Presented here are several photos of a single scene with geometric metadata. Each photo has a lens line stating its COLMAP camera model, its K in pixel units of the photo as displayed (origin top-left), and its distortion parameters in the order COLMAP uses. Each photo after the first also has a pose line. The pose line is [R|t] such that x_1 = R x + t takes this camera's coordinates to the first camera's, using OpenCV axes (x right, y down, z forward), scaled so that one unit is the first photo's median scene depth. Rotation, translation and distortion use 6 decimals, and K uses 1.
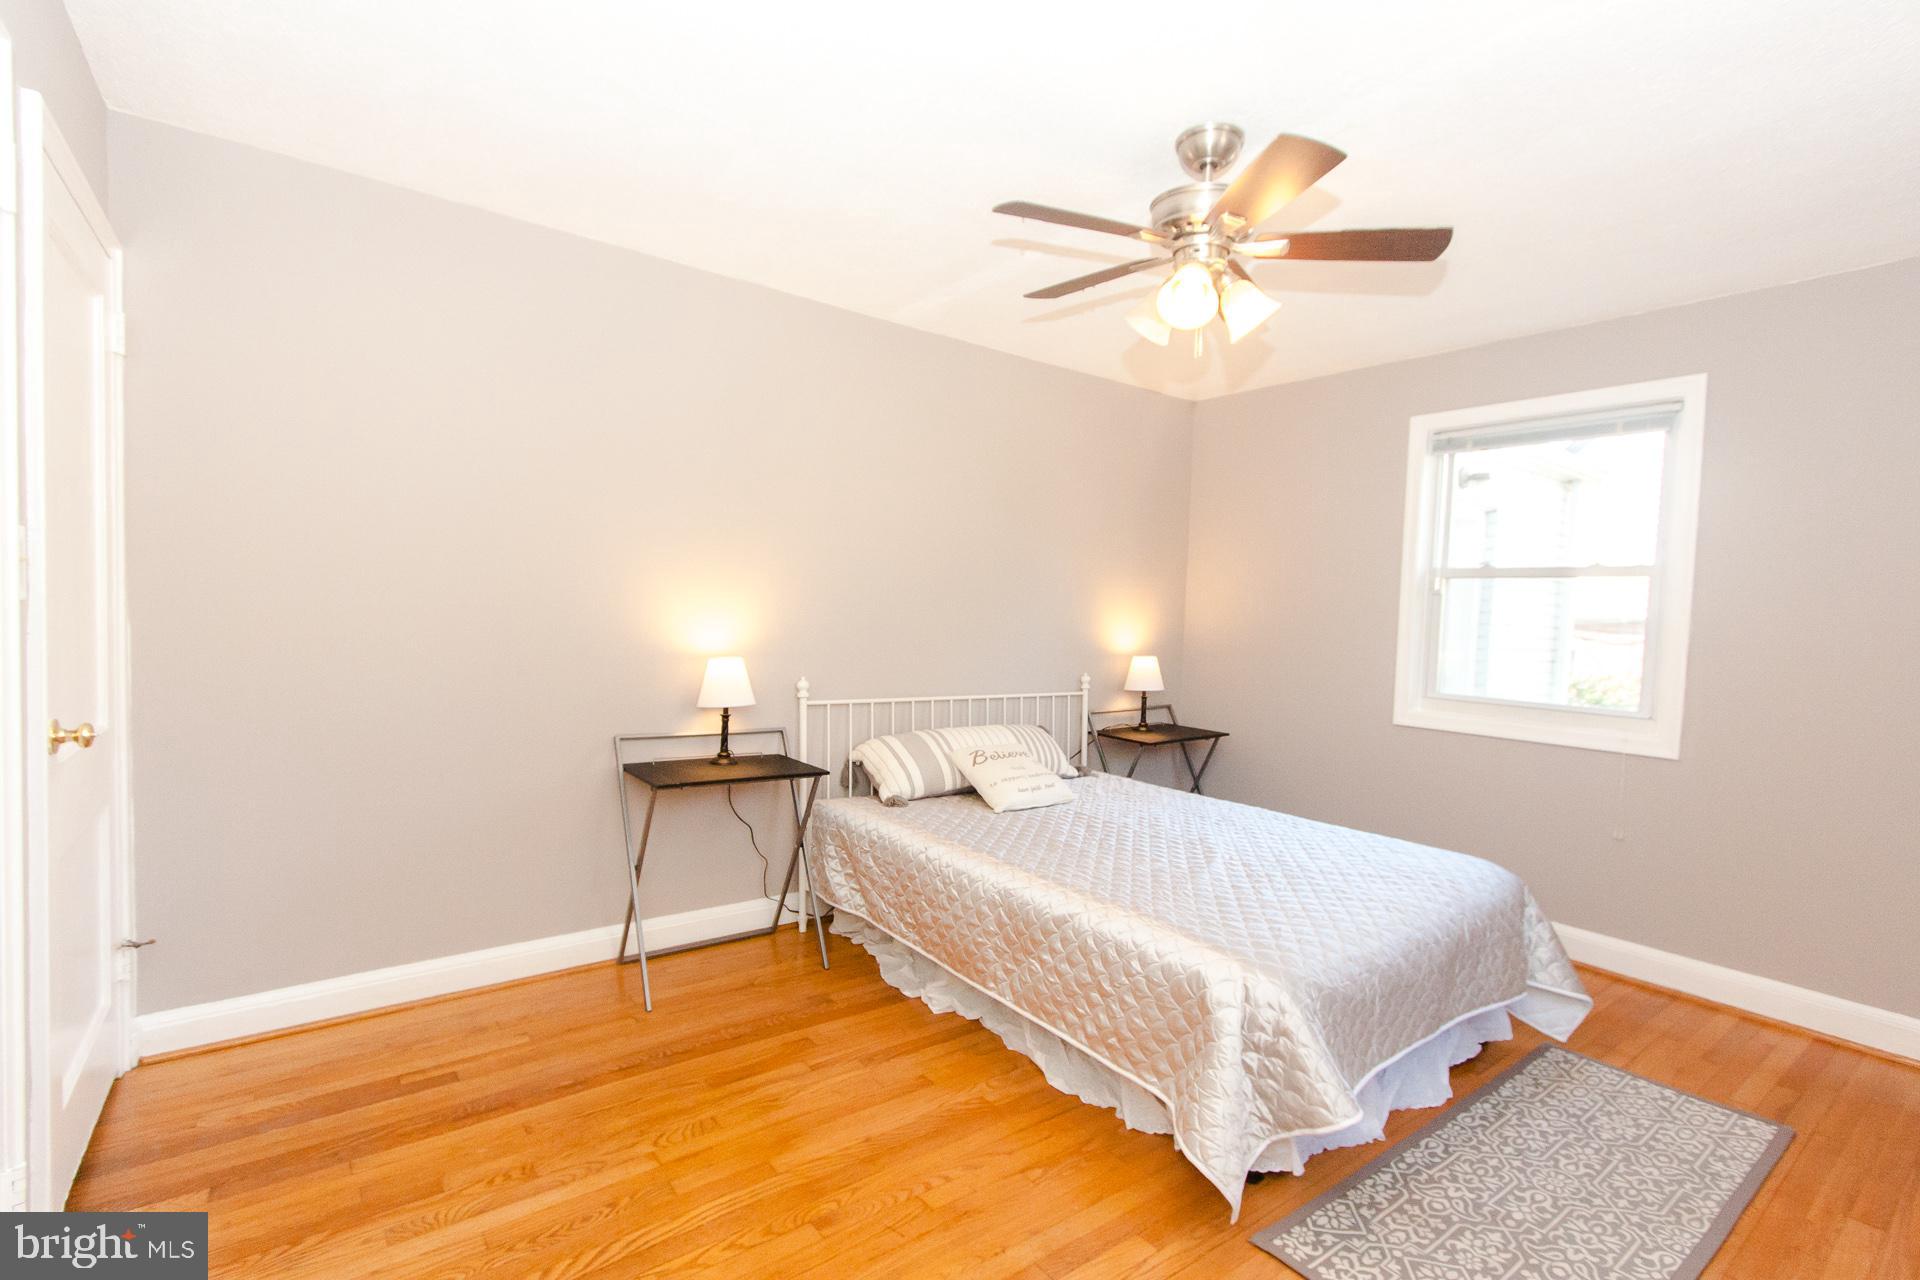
lens RADIAL K [[871.6, 0, 949.4], [0, 871.6, 639.9], [0, 0, 1]] dist [0.002038, 0.000293]
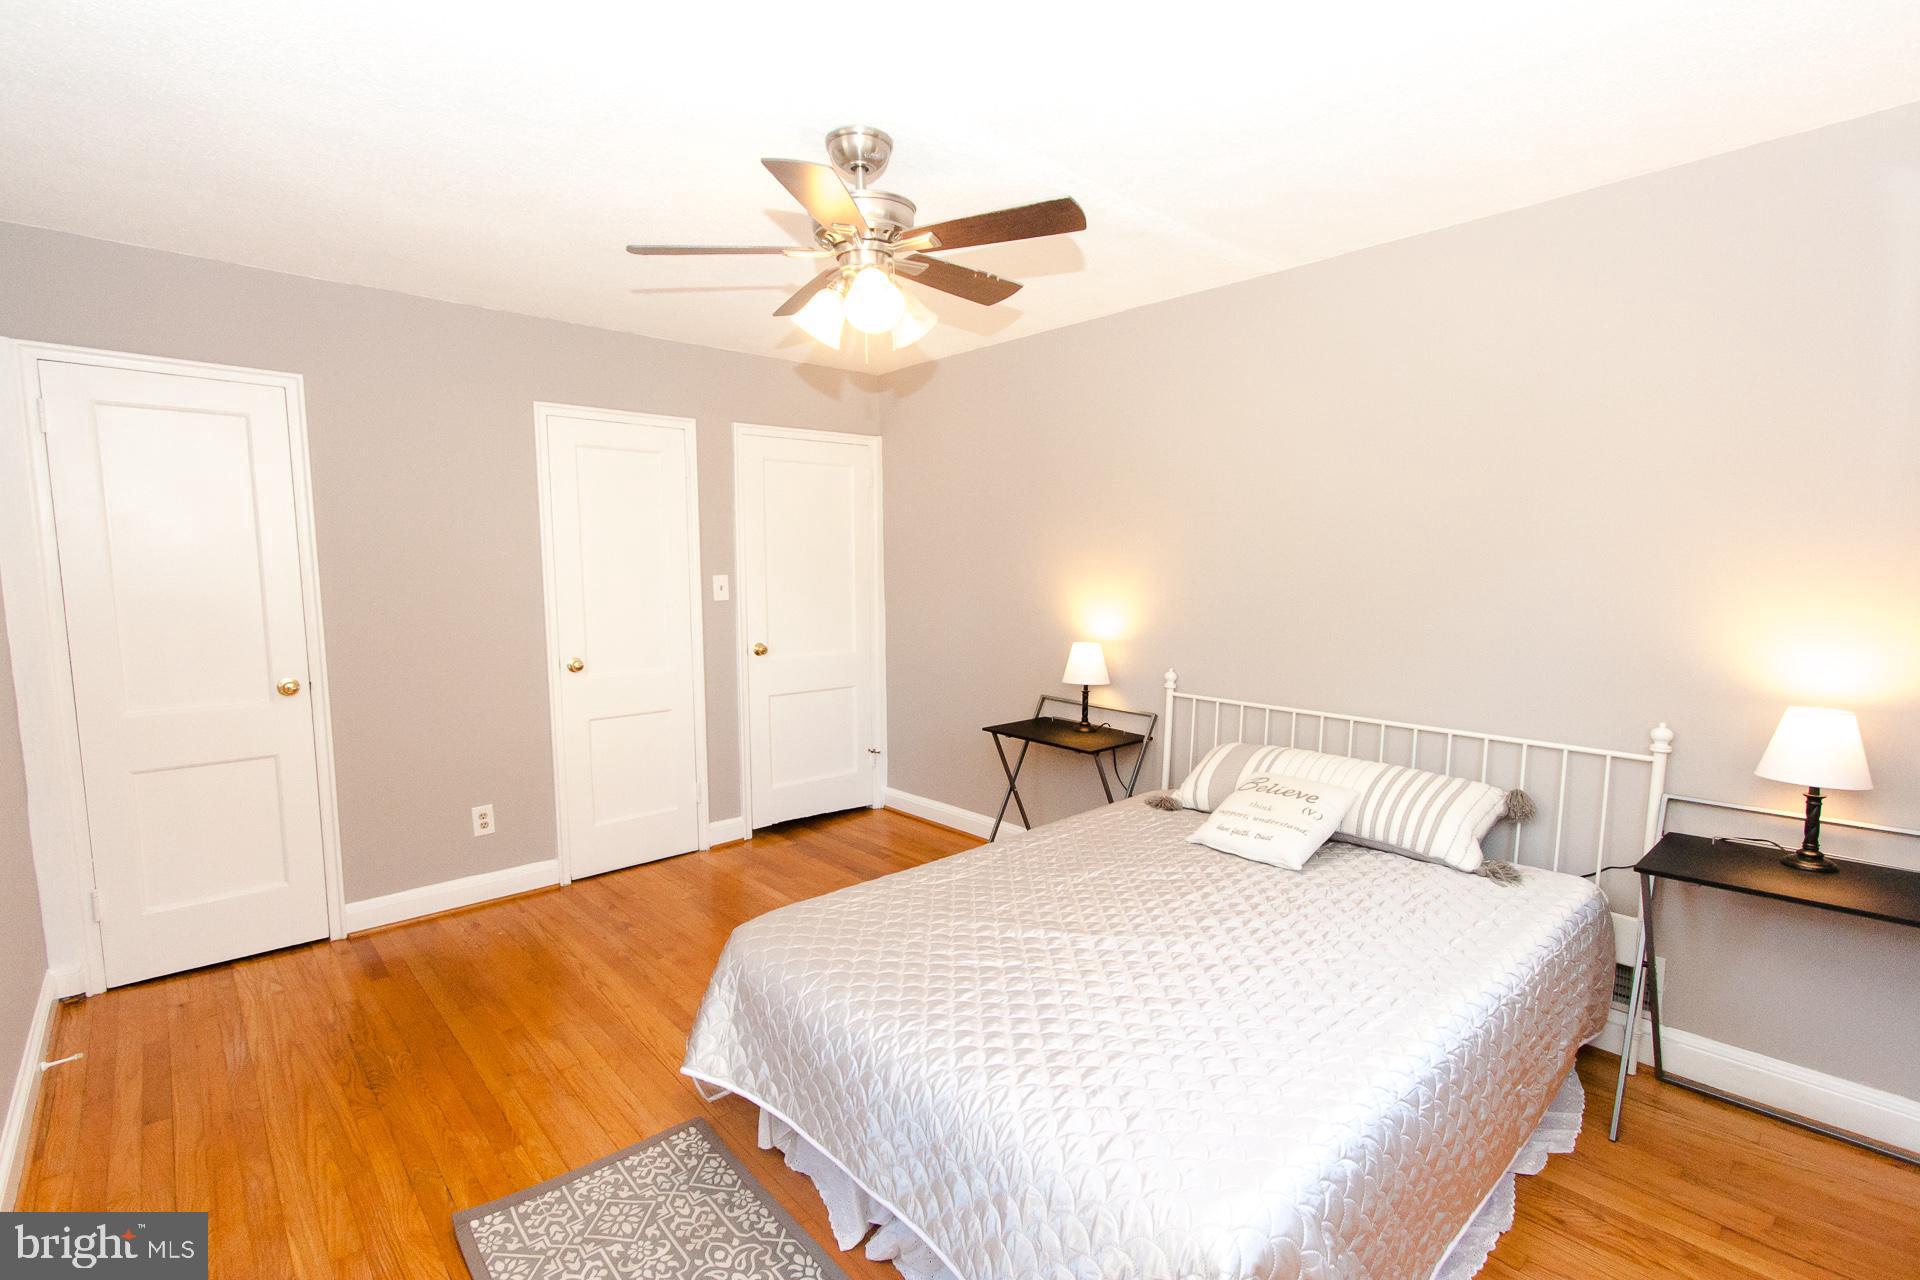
lens RADIAL K [[871.6, 0, 949.4], [0, 871.6, 639.9], [0, 0, 1]] dist [0.002038, 0.000293]
pose [[0.063359, 0.015573, -0.997869, 1.030991], [-0.071675, 0.997367, 0.011014, 0.019778], [0.995414, 0.070824, 0.064308, 0.823147]]
